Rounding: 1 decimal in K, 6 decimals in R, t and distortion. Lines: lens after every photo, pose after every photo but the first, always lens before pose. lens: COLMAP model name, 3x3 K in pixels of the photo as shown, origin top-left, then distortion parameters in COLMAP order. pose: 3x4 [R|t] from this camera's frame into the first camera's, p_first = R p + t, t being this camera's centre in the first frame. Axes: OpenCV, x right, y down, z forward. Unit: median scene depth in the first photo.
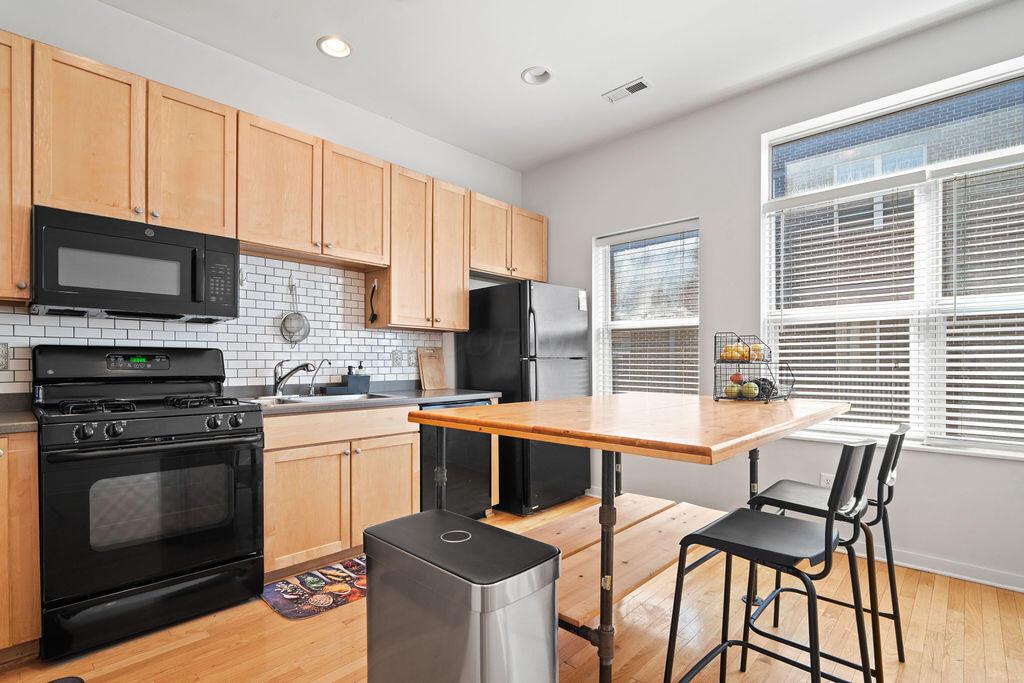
lens RADIAL K [[493.6, 0, 524.4], [0, 493.6, 367.0], [0, 0, 1]] dist [0.011518, -0.000973]
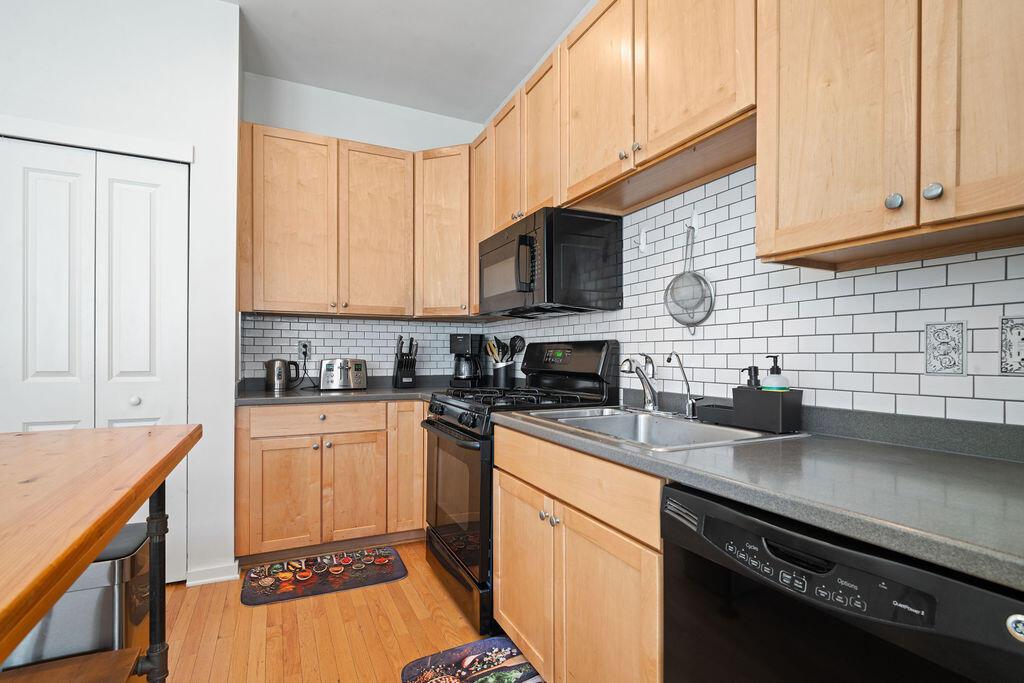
lens RADIAL K [[493.6, 0, 510.6], [0, 493.6, 356.4], [0, 0, 1]] dist [0.011518, -0.000973]
pose [[-0.384820, -0.005430, -0.922976, 0.161540], [-0.021639, 0.999761, 0.003141, -0.008206], [0.922738, 0.021181, -0.384845, 1.021642]]
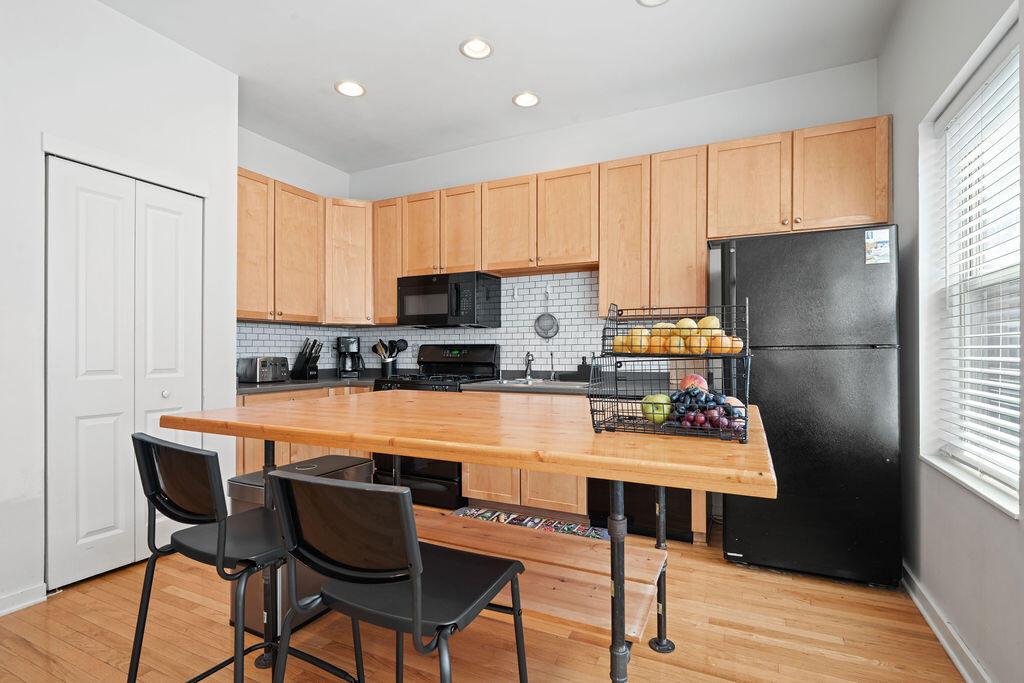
lens RADIAL K [[493.6, 0, 519.2], [0, 493.6, 356.4], [0, 0, 1]] dist [0.011518, -0.000973]
pose [[0.285675, 0.001232, -0.958326, 0.715647], [-0.011982, 0.999926, -0.002286, 0.001786], [0.958252, 0.012136, 0.285668, 0.568500]]
